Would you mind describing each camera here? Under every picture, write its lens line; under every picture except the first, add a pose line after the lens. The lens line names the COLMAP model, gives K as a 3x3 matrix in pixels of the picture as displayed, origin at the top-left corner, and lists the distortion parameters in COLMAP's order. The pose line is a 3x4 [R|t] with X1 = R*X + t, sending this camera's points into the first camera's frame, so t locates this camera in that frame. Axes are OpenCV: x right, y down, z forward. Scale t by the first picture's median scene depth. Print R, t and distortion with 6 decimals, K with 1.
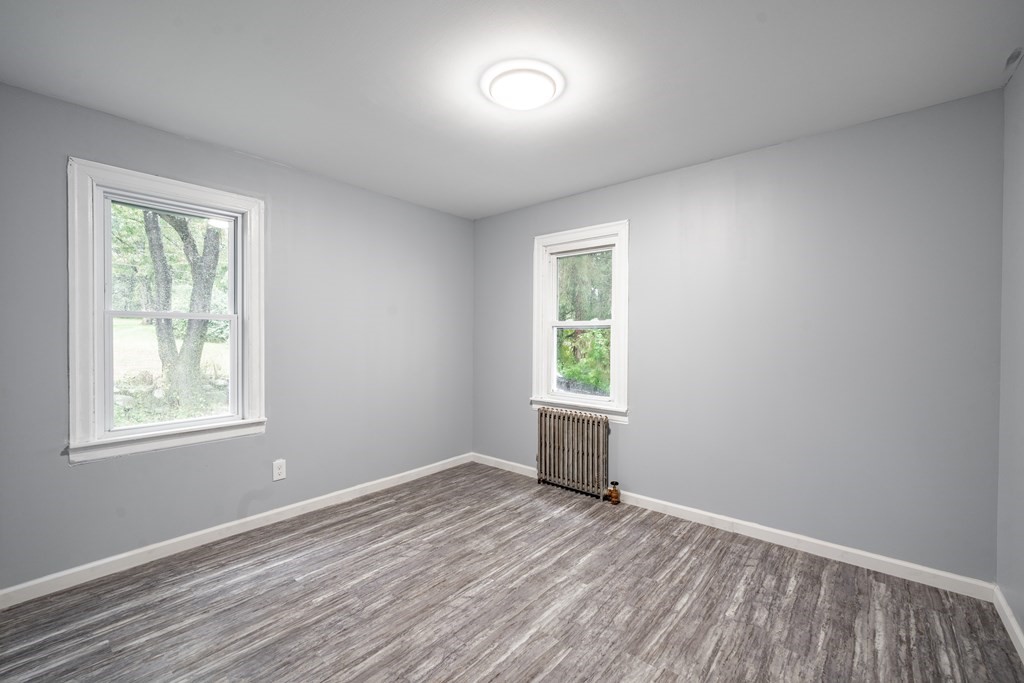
lens RADIAL K [[417.0, 0, 512.0], [0, 417.0, 341.5], [0, 0, 1]] dist [-0.000712, 0.000049]
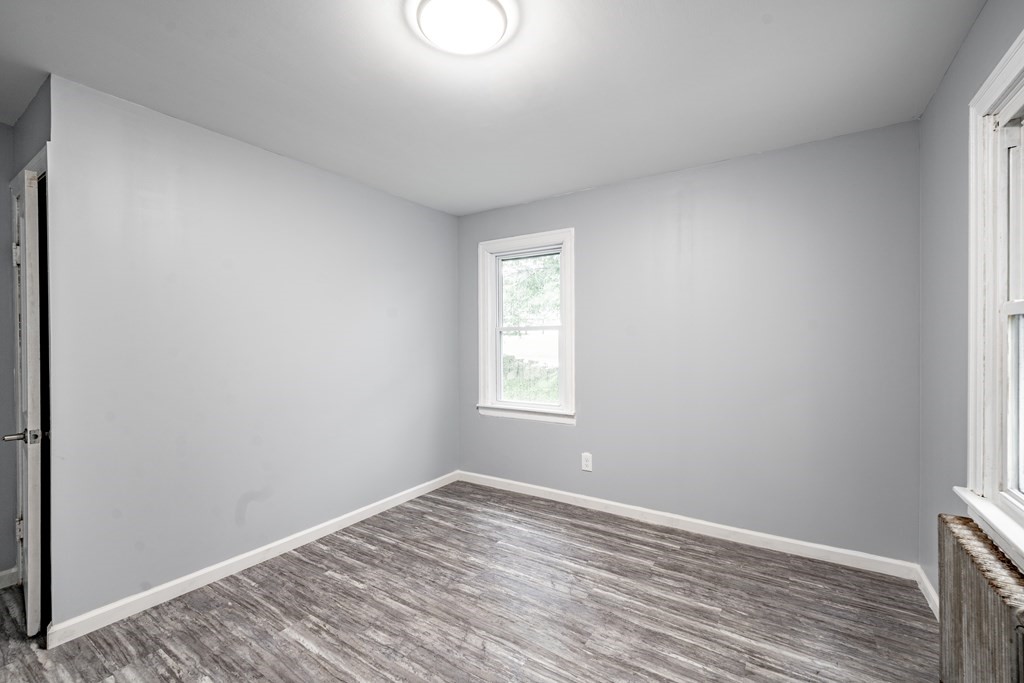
lens RADIAL K [[424.0, 0, 527.7], [0, 424.0, 343.1], [0, 0, 1]] dist [-0.000409, -0.000318]
pose [[0.145297, -0.000920, -0.989388, 0.612208], [-0.008275, 0.999963, -0.002146, -0.007905], [0.989353, 0.008499, 0.145284, 0.759399]]
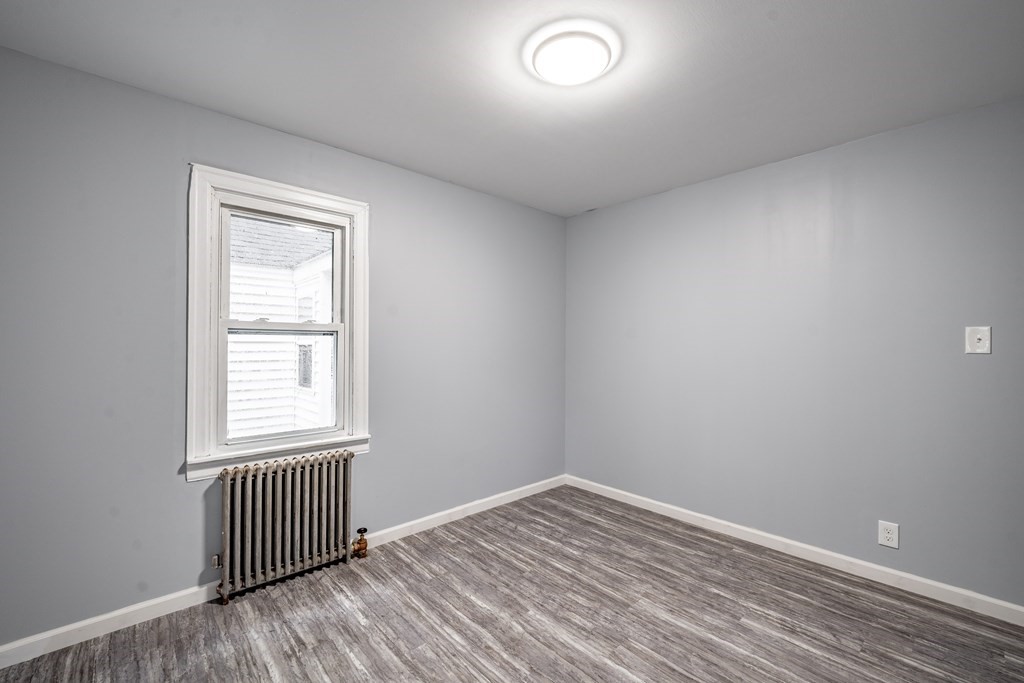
lens RADIAL K [[425.9, 0, 499.6], [0, 425.9, 342.5], [0, 0, 1]] dist [0.000889, -0.000205]
pose [[0.151778, 0.003774, 0.988407, -0.666889], [0.011168, 0.999922, -0.005533, -0.020744], [-0.988351, 0.011879, 0.151724, 0.766407]]
